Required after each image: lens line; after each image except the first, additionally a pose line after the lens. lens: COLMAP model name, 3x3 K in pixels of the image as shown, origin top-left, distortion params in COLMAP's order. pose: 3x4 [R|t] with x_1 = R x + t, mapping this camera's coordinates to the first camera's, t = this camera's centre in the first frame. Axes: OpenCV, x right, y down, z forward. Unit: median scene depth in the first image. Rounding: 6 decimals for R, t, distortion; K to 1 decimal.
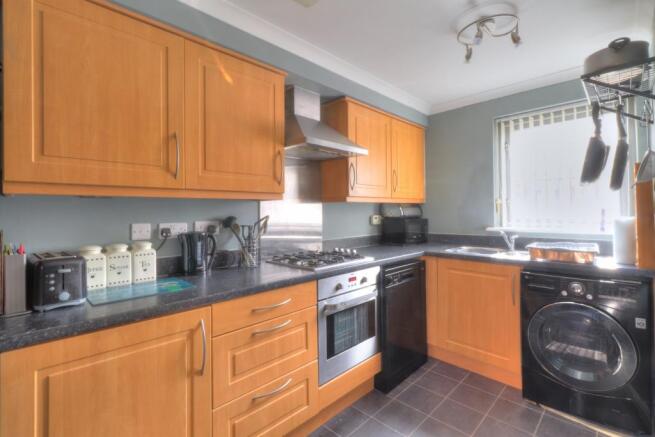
lens RADIAL K [[309.1, 0, 328.6], [0, 309.1, 209.1], [0, 0, 1]] dist [0.000941, 0.000136]
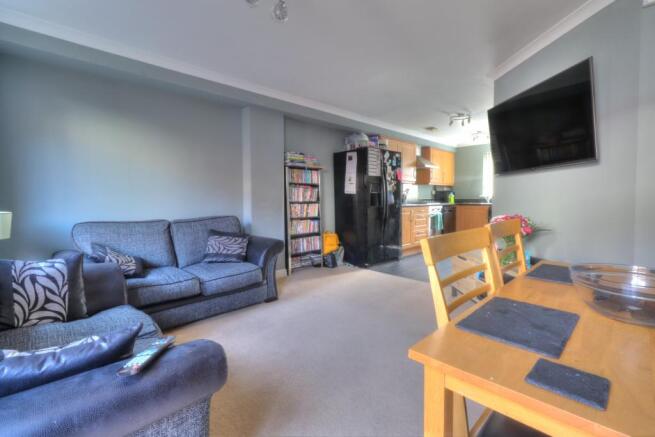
lens RADIAL K [[309.1, 0, 328.6], [0, 309.1, 209.1], [0, 0, 1]] dist [0.000941, 0.000136]
pose [[0.999887, 0.010718, -0.010494, -0.759635], [-0.010181, 0.998700, 0.049943, 0.064554], [0.011016, -0.049830, 0.998697, -1.693832]]
